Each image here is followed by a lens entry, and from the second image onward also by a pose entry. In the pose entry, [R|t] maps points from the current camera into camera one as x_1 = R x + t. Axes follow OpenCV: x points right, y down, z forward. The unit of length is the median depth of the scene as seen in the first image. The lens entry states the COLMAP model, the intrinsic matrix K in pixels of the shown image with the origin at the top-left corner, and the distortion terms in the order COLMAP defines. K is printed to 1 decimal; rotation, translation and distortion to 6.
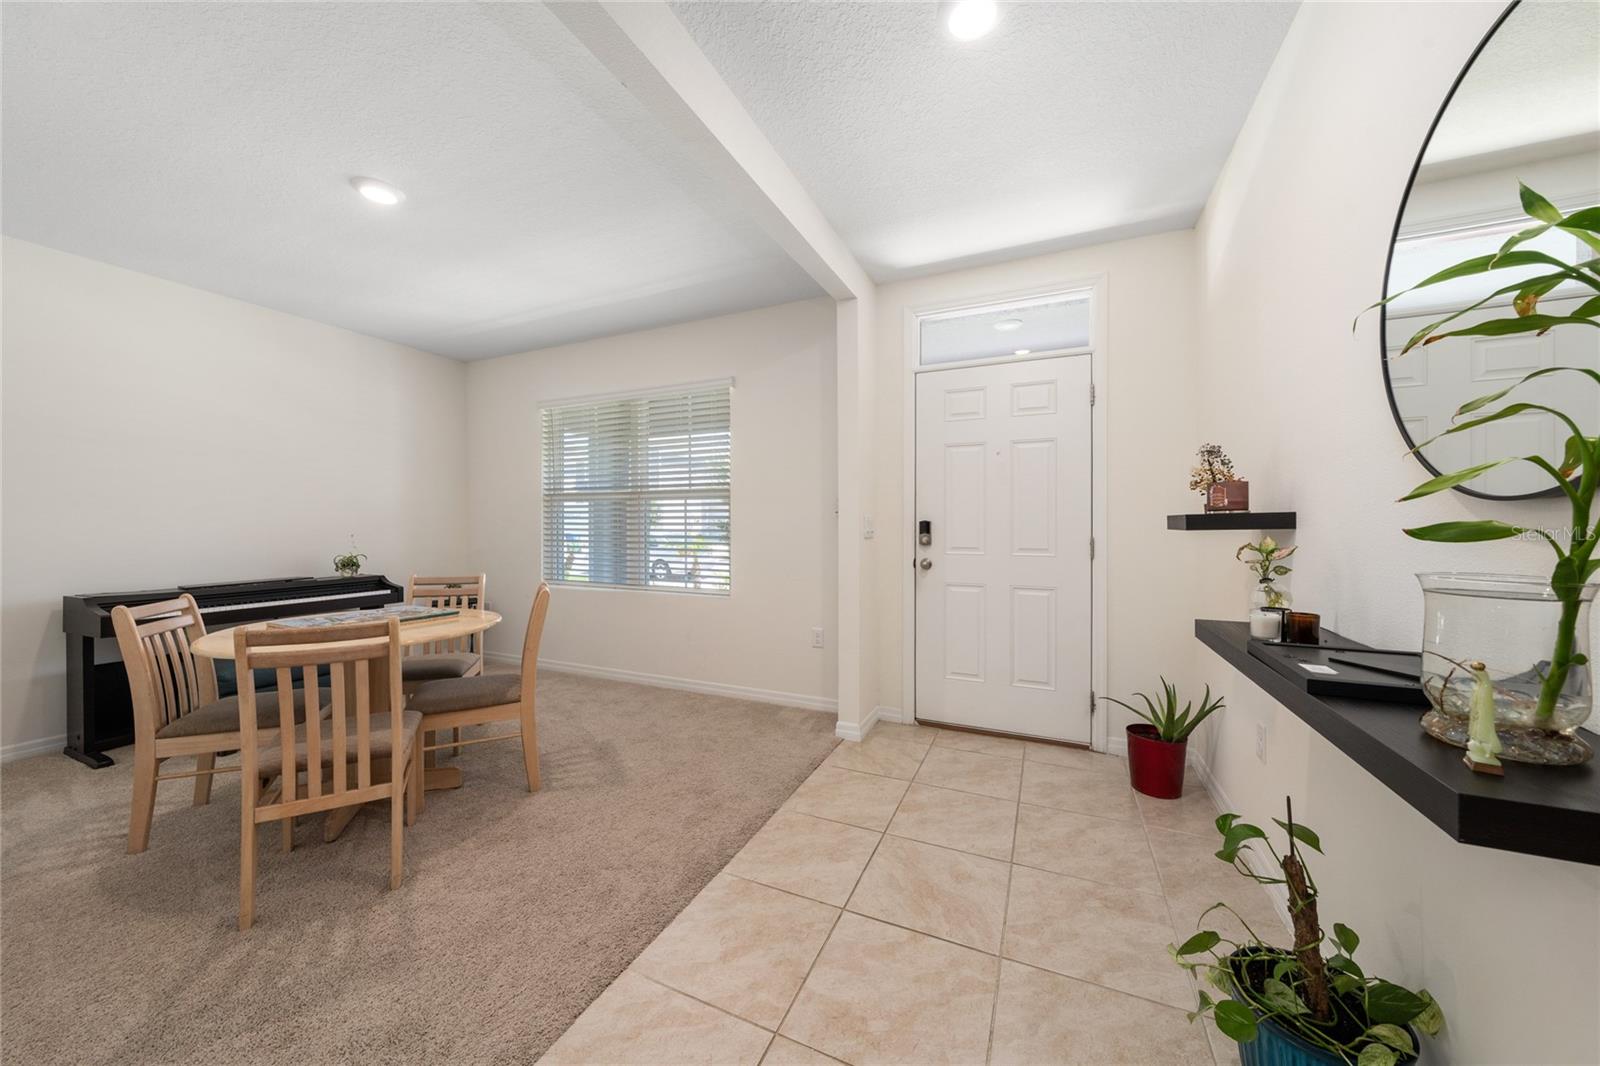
lens RADIAL K [[555.8, 0, 799.2], [0, 555.8, 522.9], [0, 0, 1]] dist [-0.001354, -0.000083]
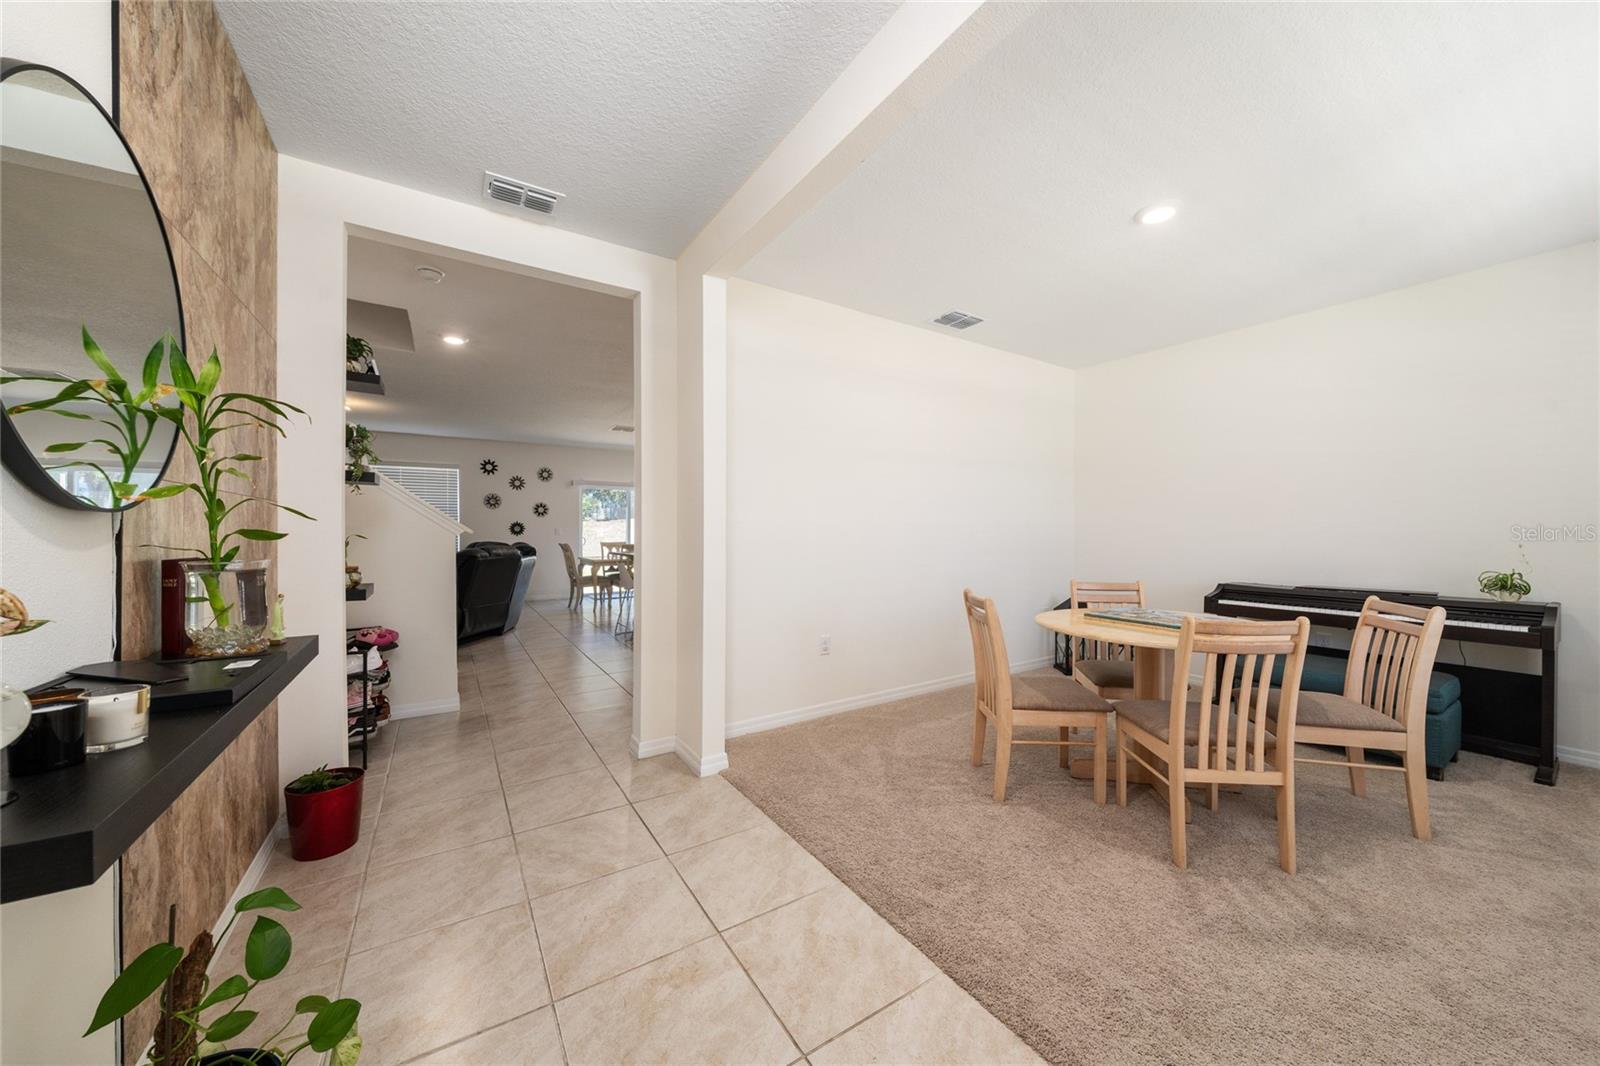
lens RADIAL K [[558.2, 0, 798.2], [0, 558.2, 536.9], [0, 0, 1]] dist [-0.000260, -0.000028]
pose [[-0.540028, 0.015456, -0.841505, 0.522988], [0.001219, 0.999845, 0.017582, -0.004434], [0.841646, 0.008469, -0.539963, 1.042059]]
